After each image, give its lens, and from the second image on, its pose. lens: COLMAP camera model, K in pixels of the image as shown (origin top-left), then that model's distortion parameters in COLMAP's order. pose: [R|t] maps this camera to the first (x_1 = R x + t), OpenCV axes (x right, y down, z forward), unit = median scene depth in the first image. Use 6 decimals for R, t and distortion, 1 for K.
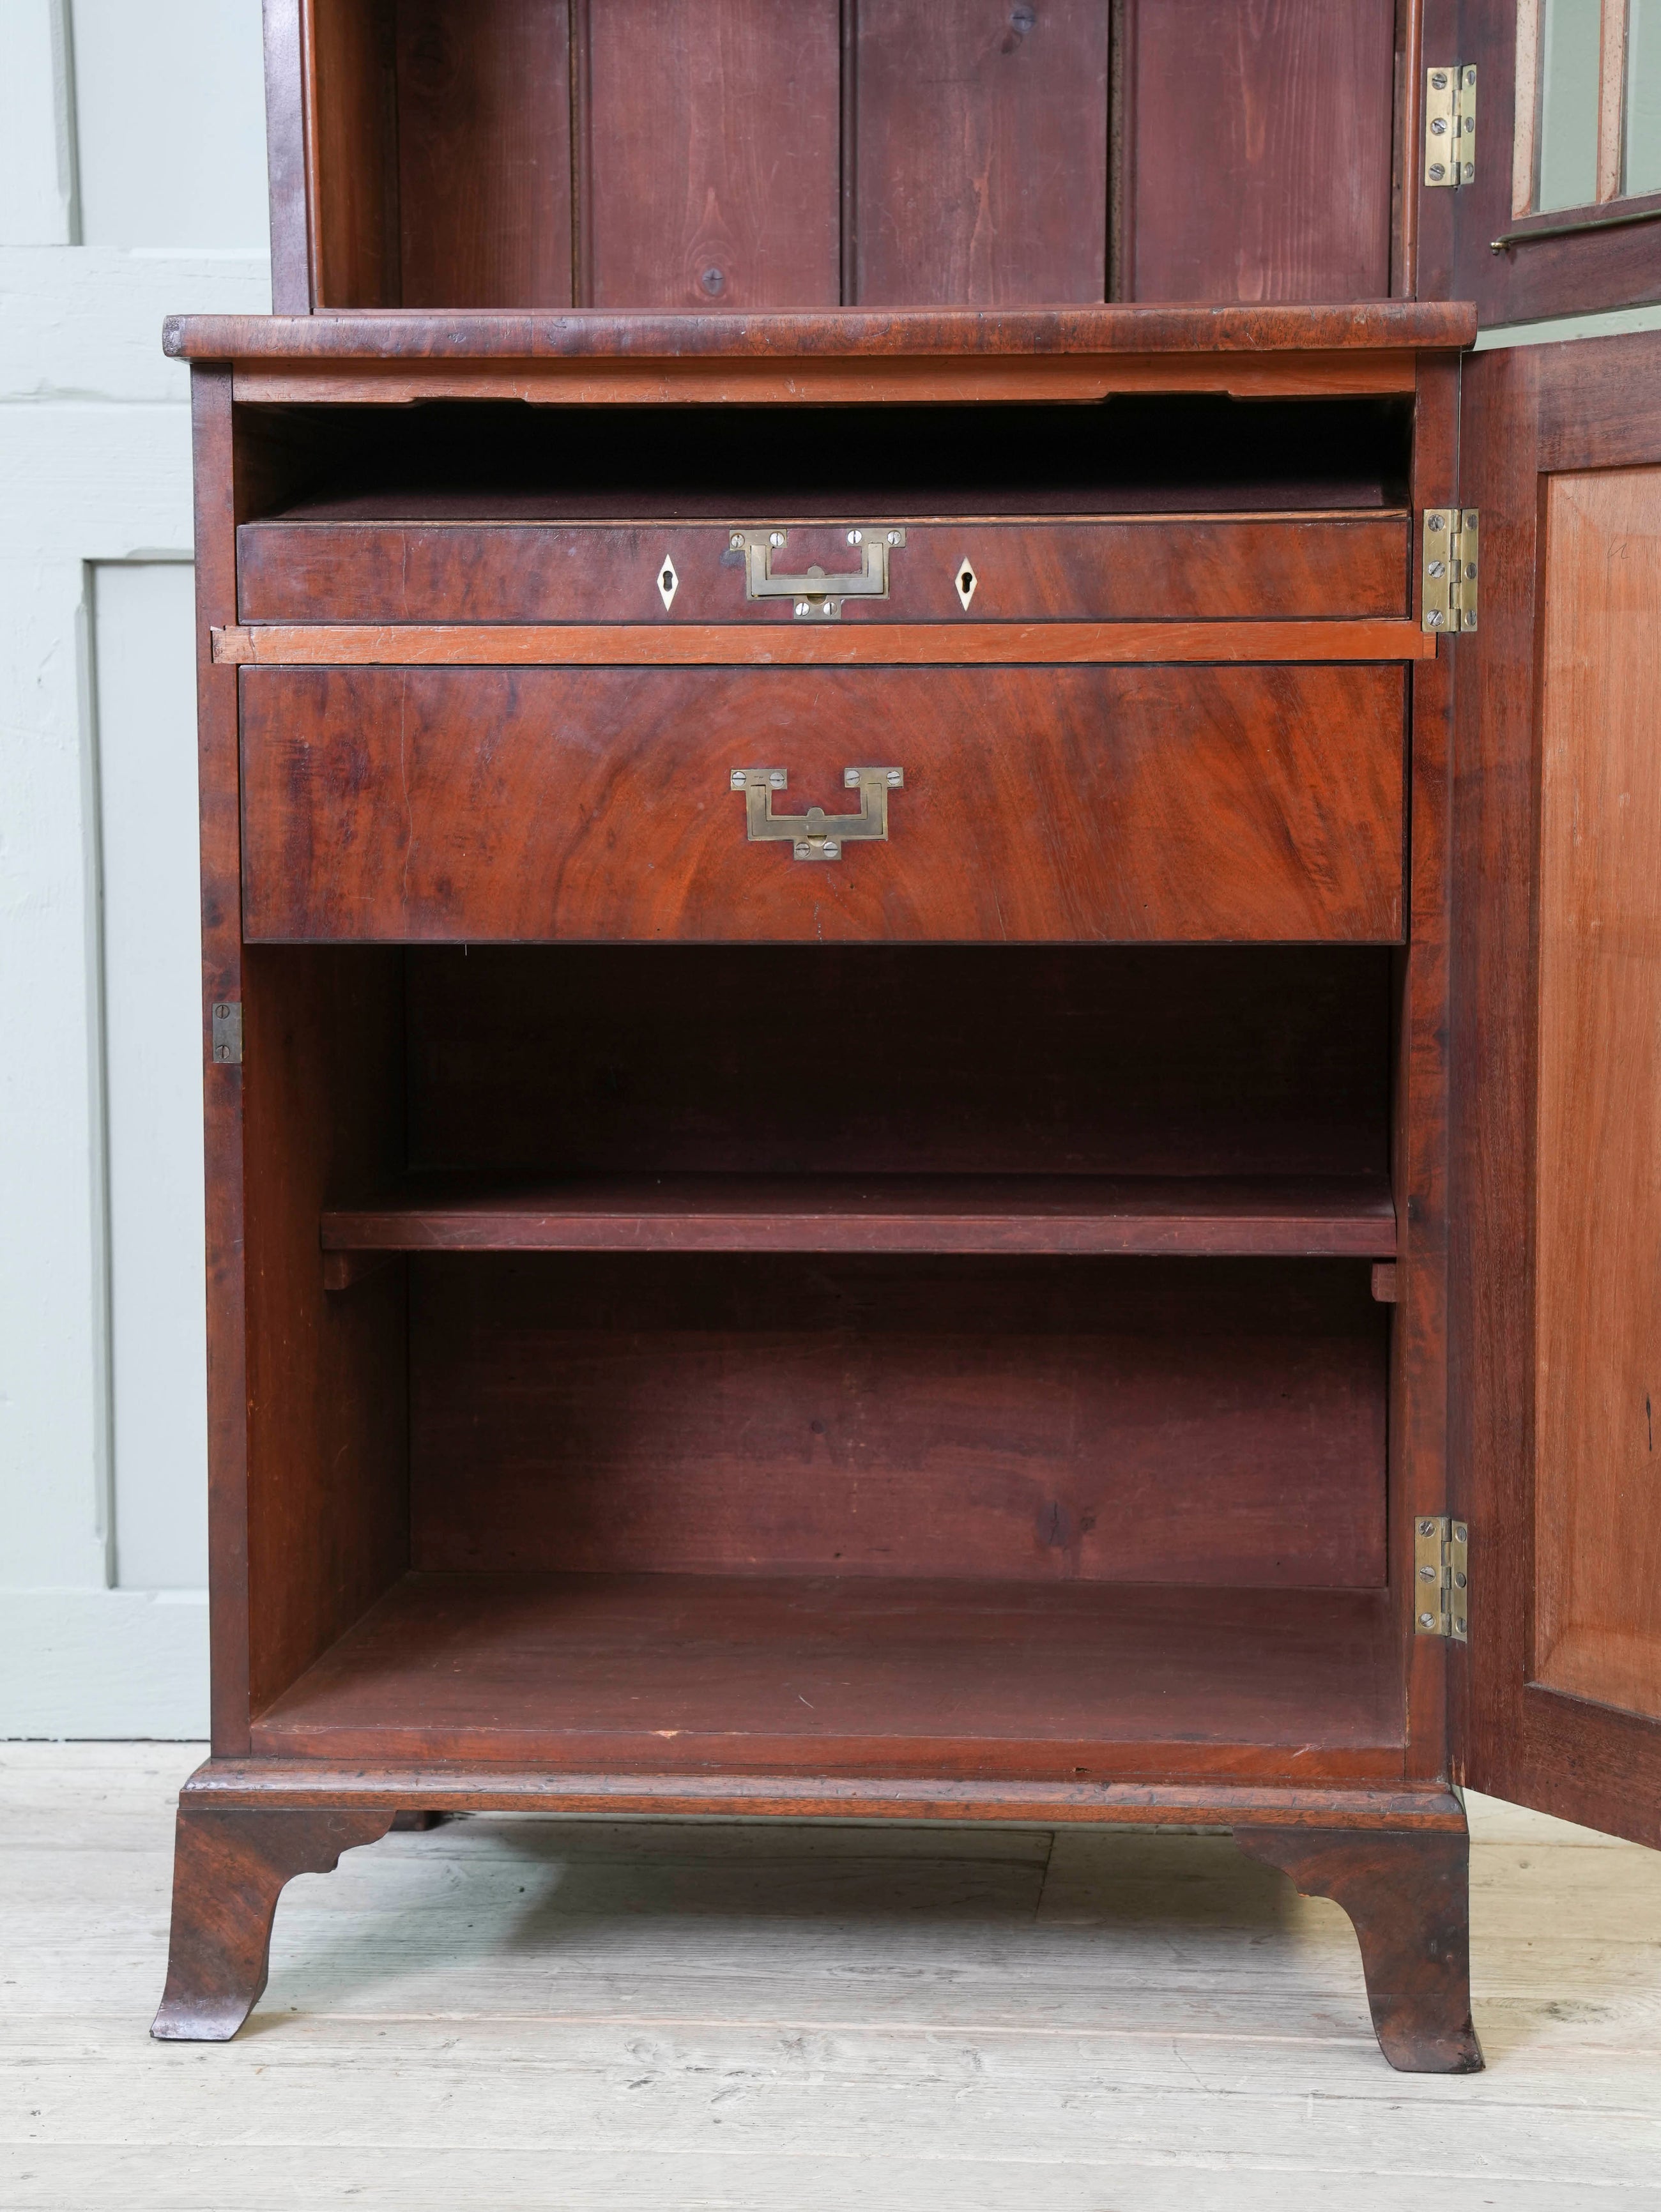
lens RADIAL K [[4783.6, 0, 837.1], [0, 4783.6, 1108.0], [0, 0, 1]] dist [0.268916, 0.515647]
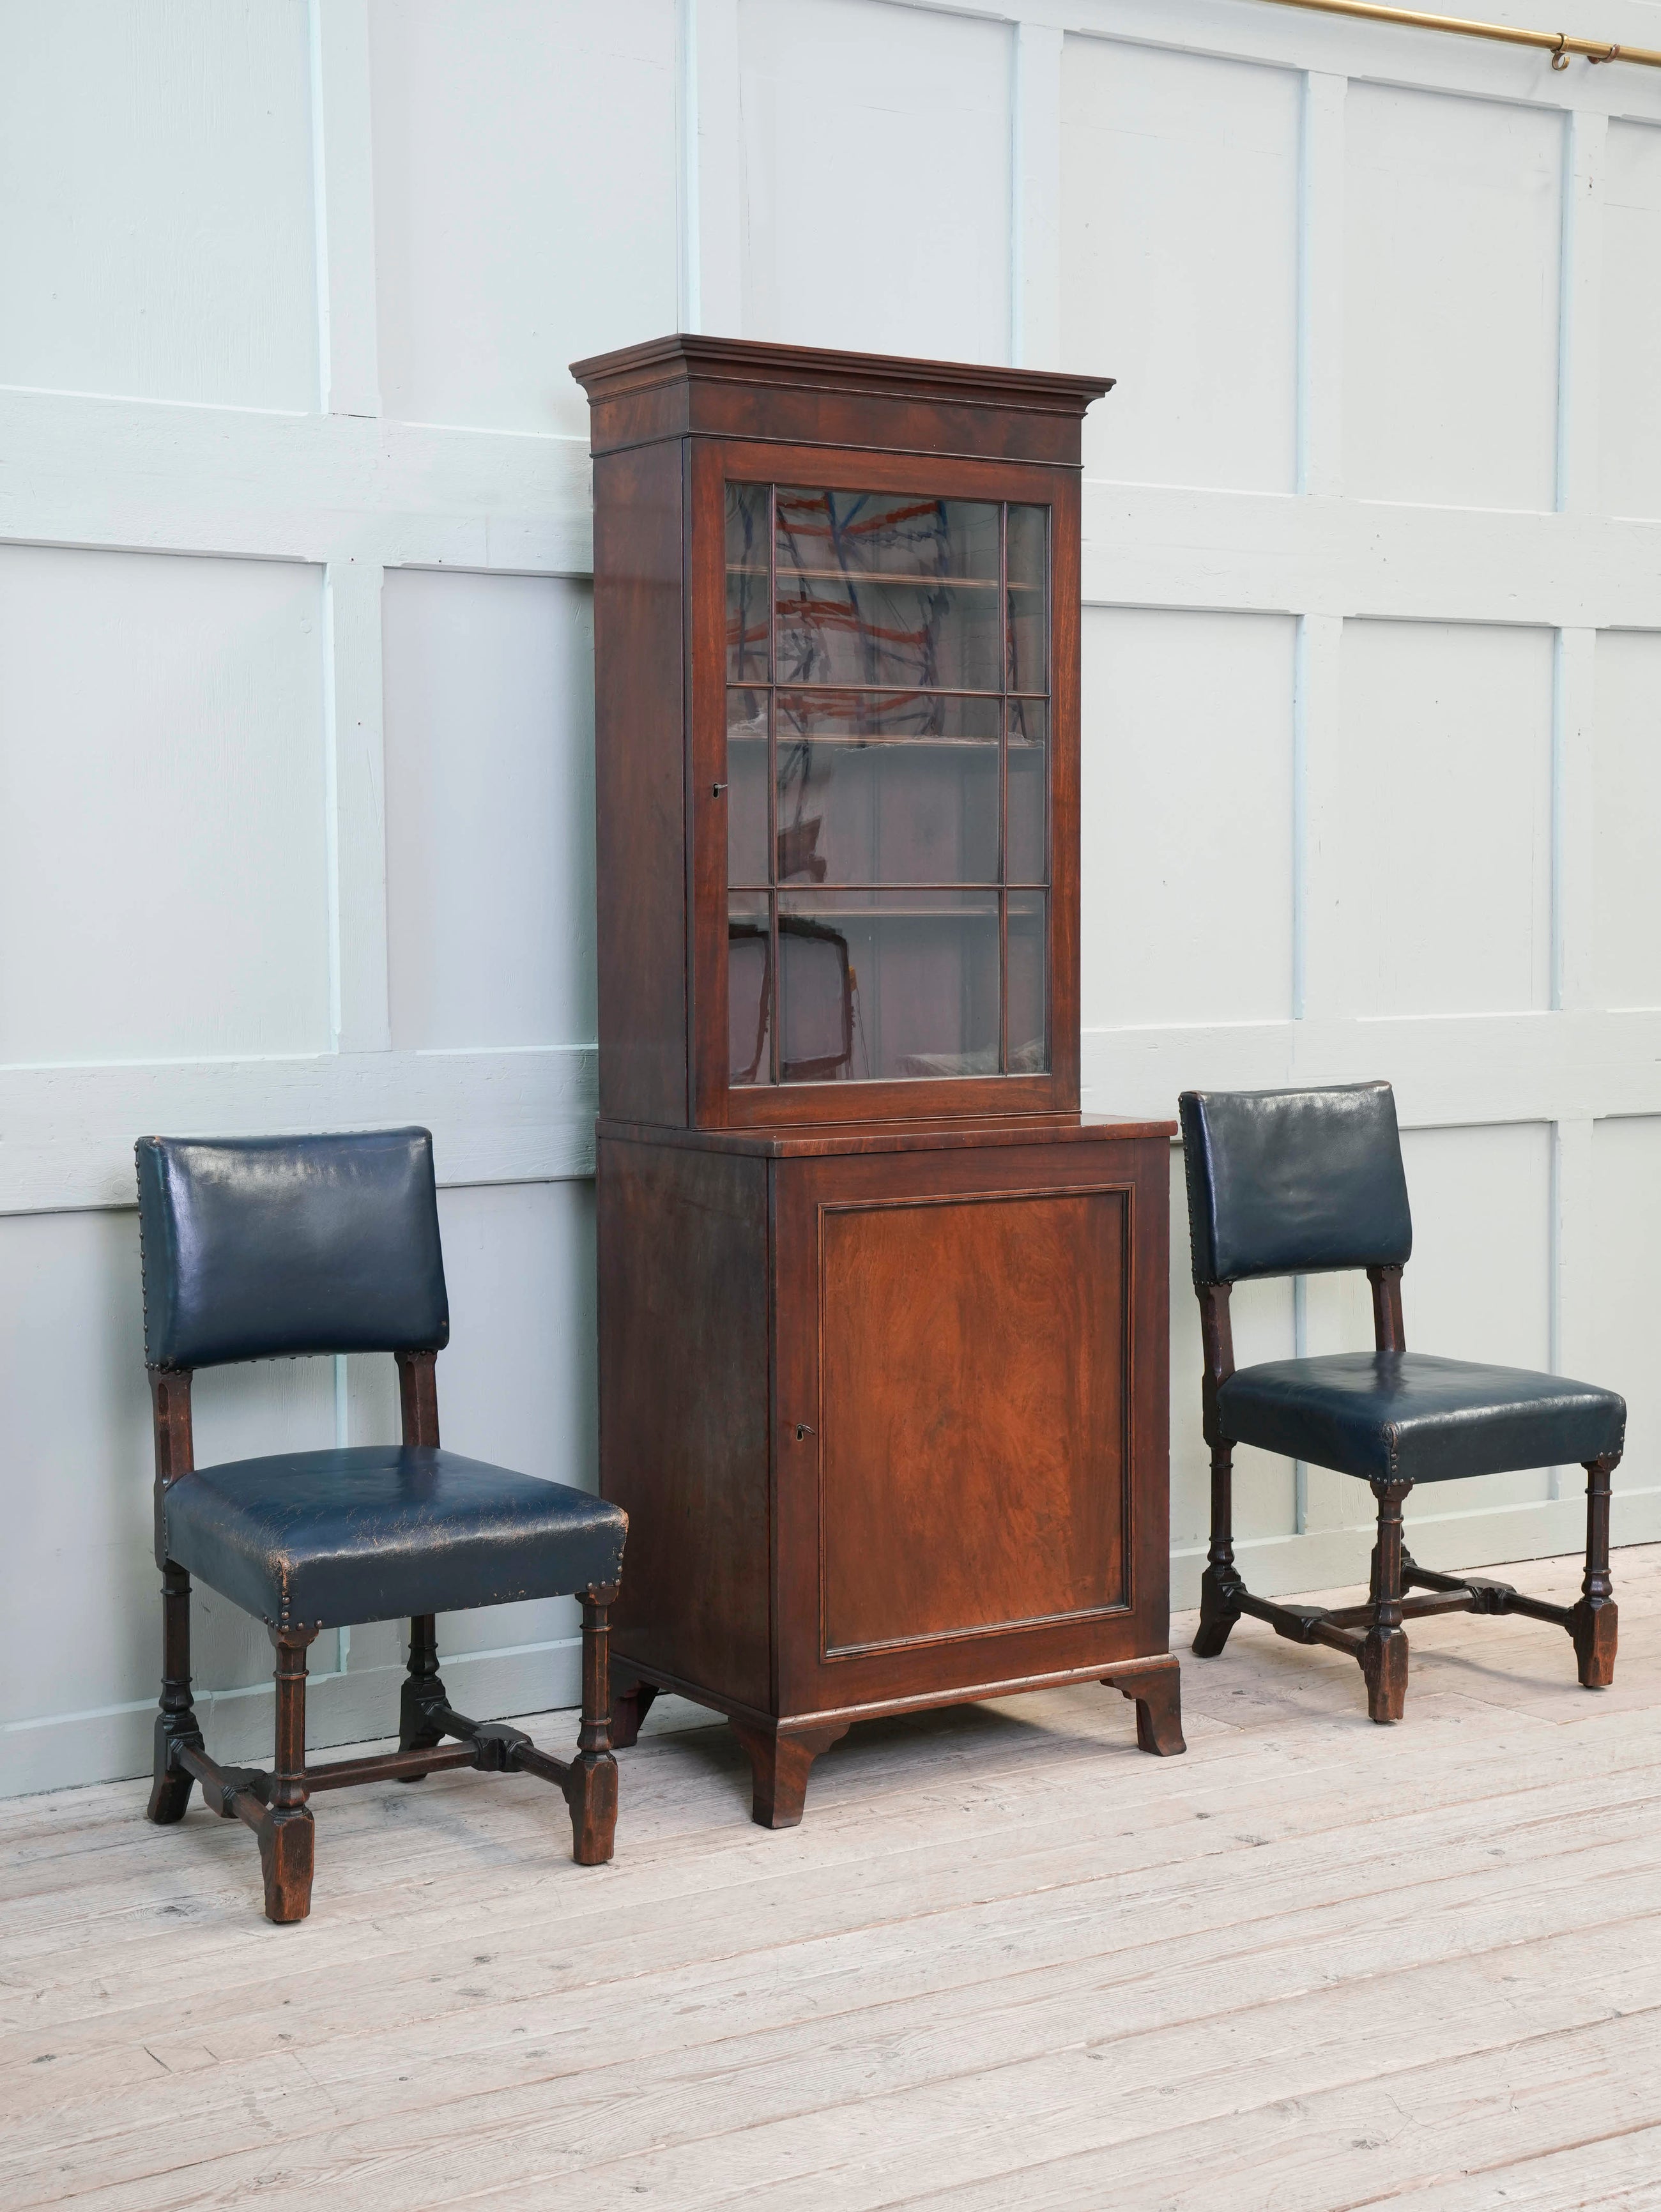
lens RADIAL K [[3200.2, 0, 837.5], [0, 3200.2, 1107.3], [0, 0, 1]] dist [0.080483, 0.270995]
pose [[0.783746, -0.040309, 0.619772, -1.121603], [0.054919, 0.998481, -0.004509, -0.167975], [-0.618649, 0.037571, 0.784769, -0.324403]]
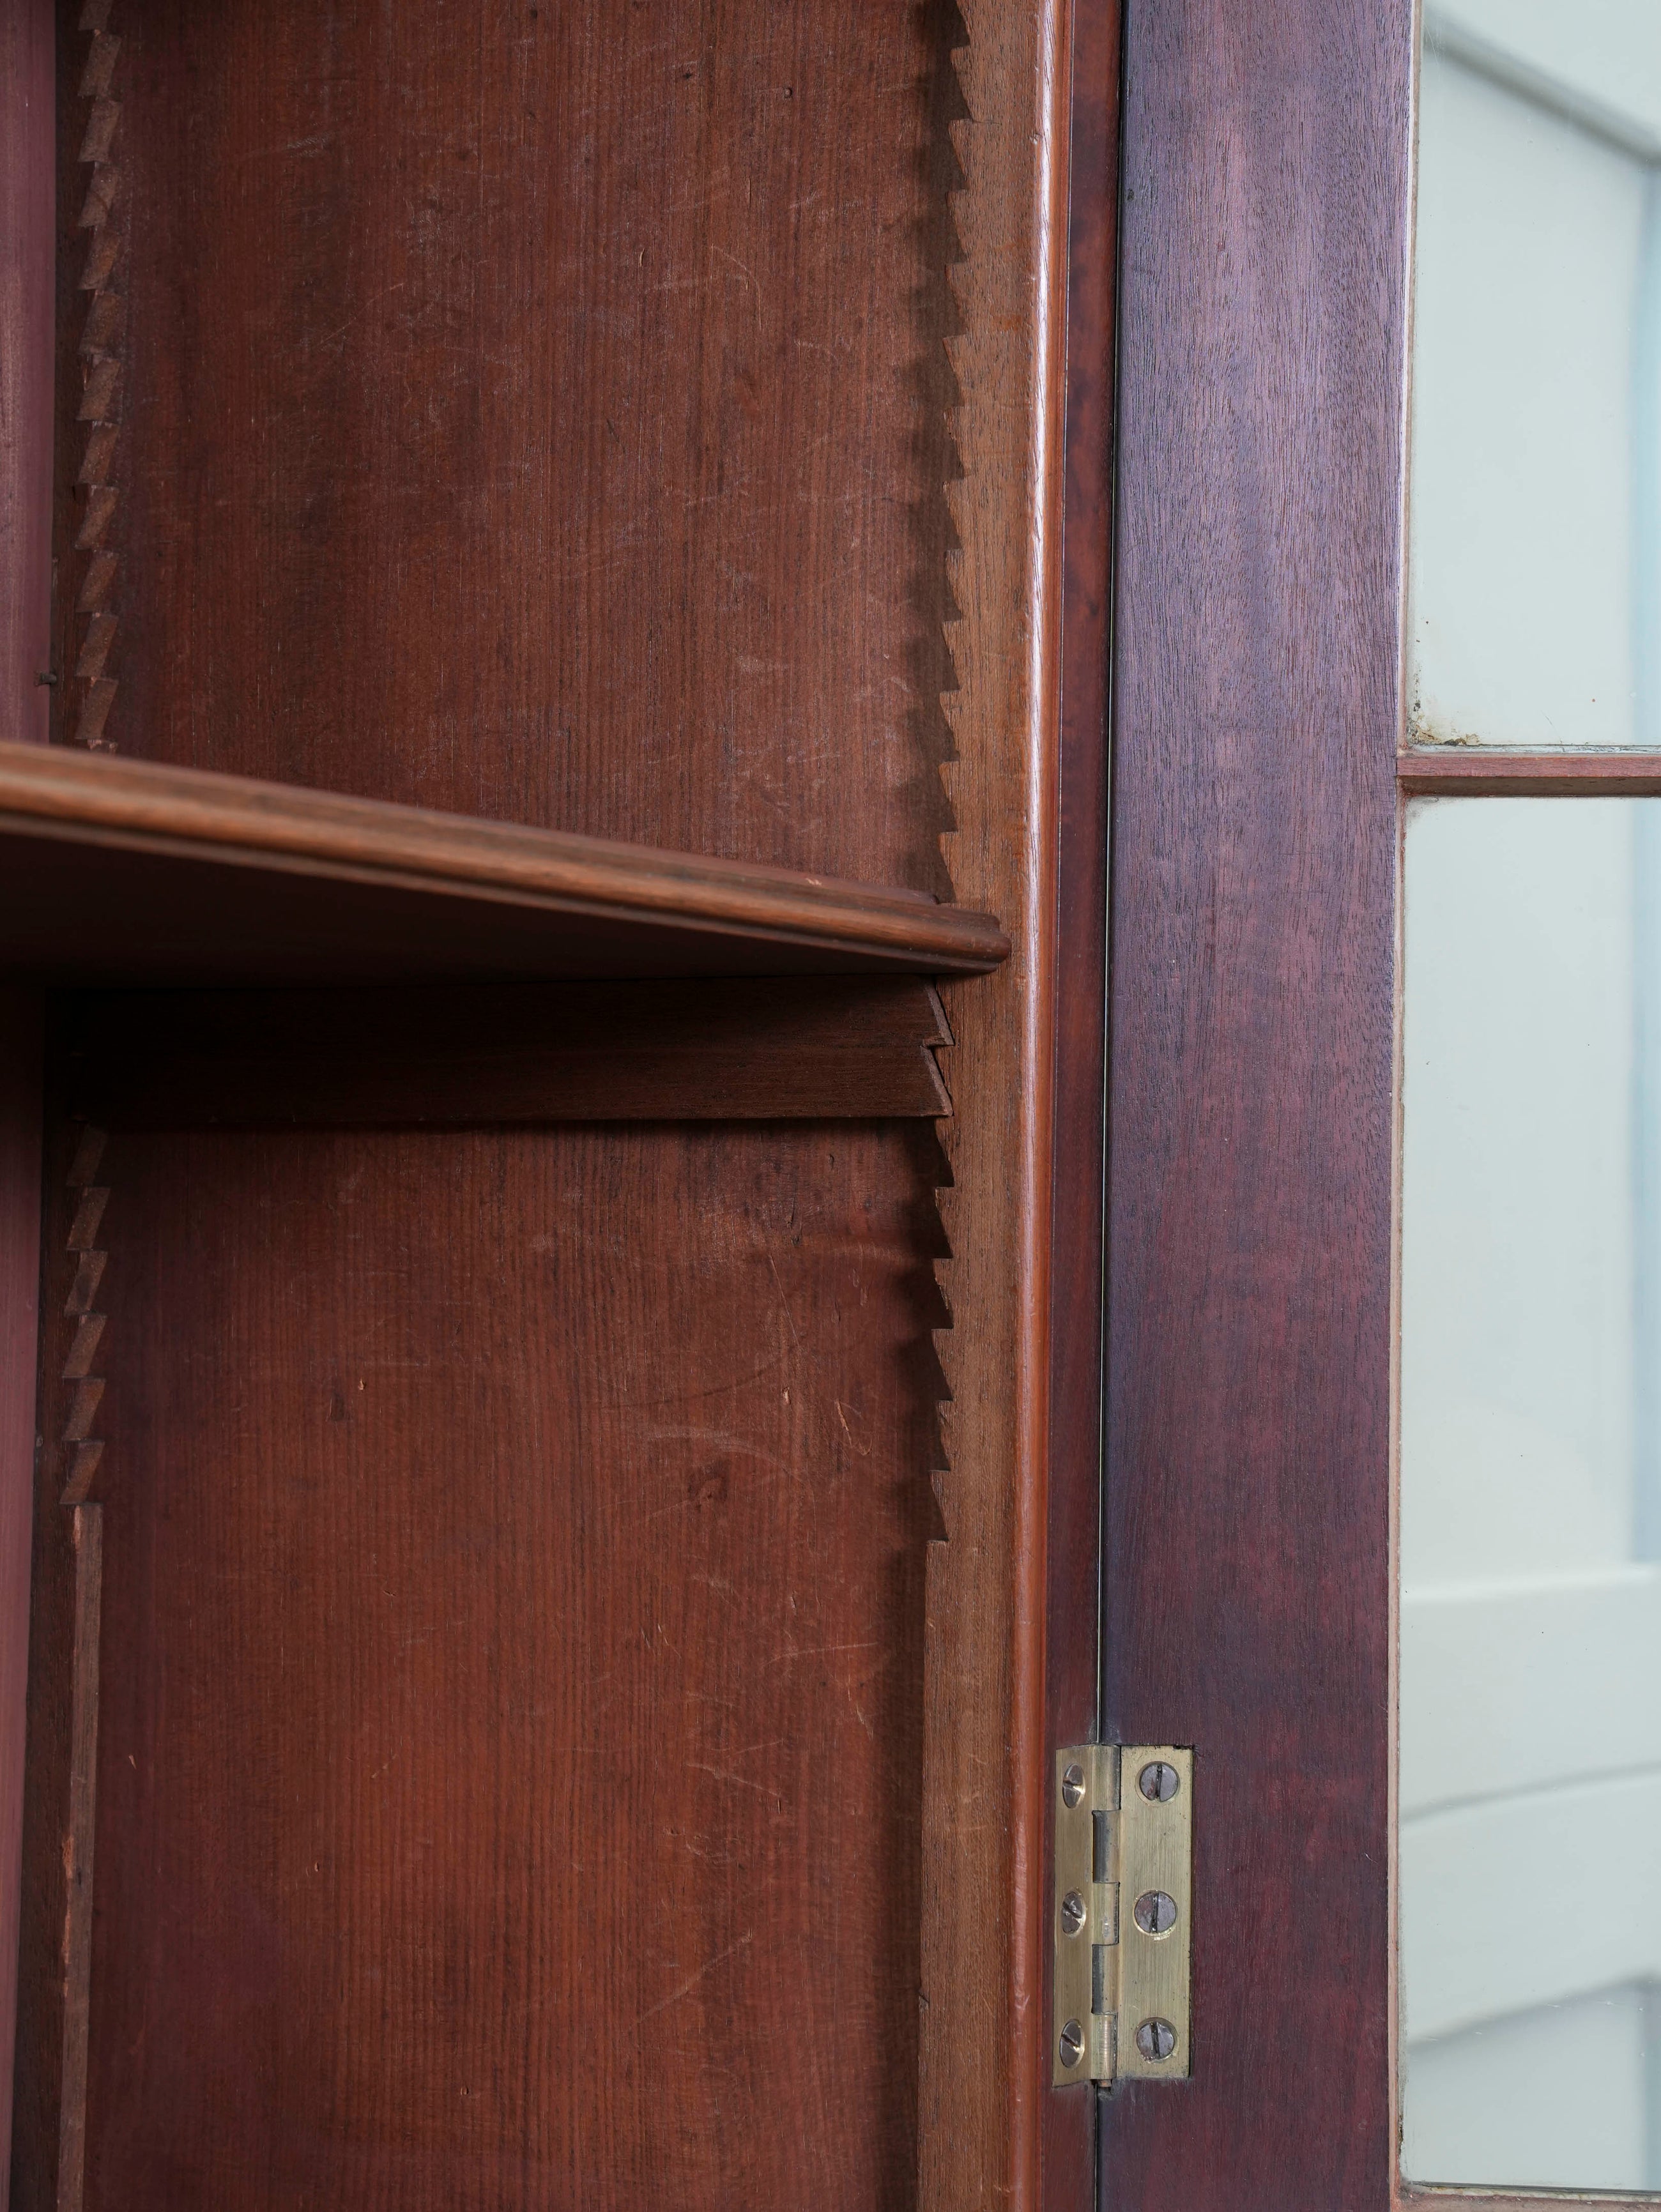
lens RADIAL K [[4703.4, 0, 831.2], [0, 4703.4, 1111.1], [0, 0, 1]] dist [0.287646, 0.331254]
pose [[0.427833, 0.046510, 0.902661, -0.197558], [0.059936, 0.995017, -0.079676, -0.242107], [-0.901869, 0.088190, 0.422913, 0.904983]]
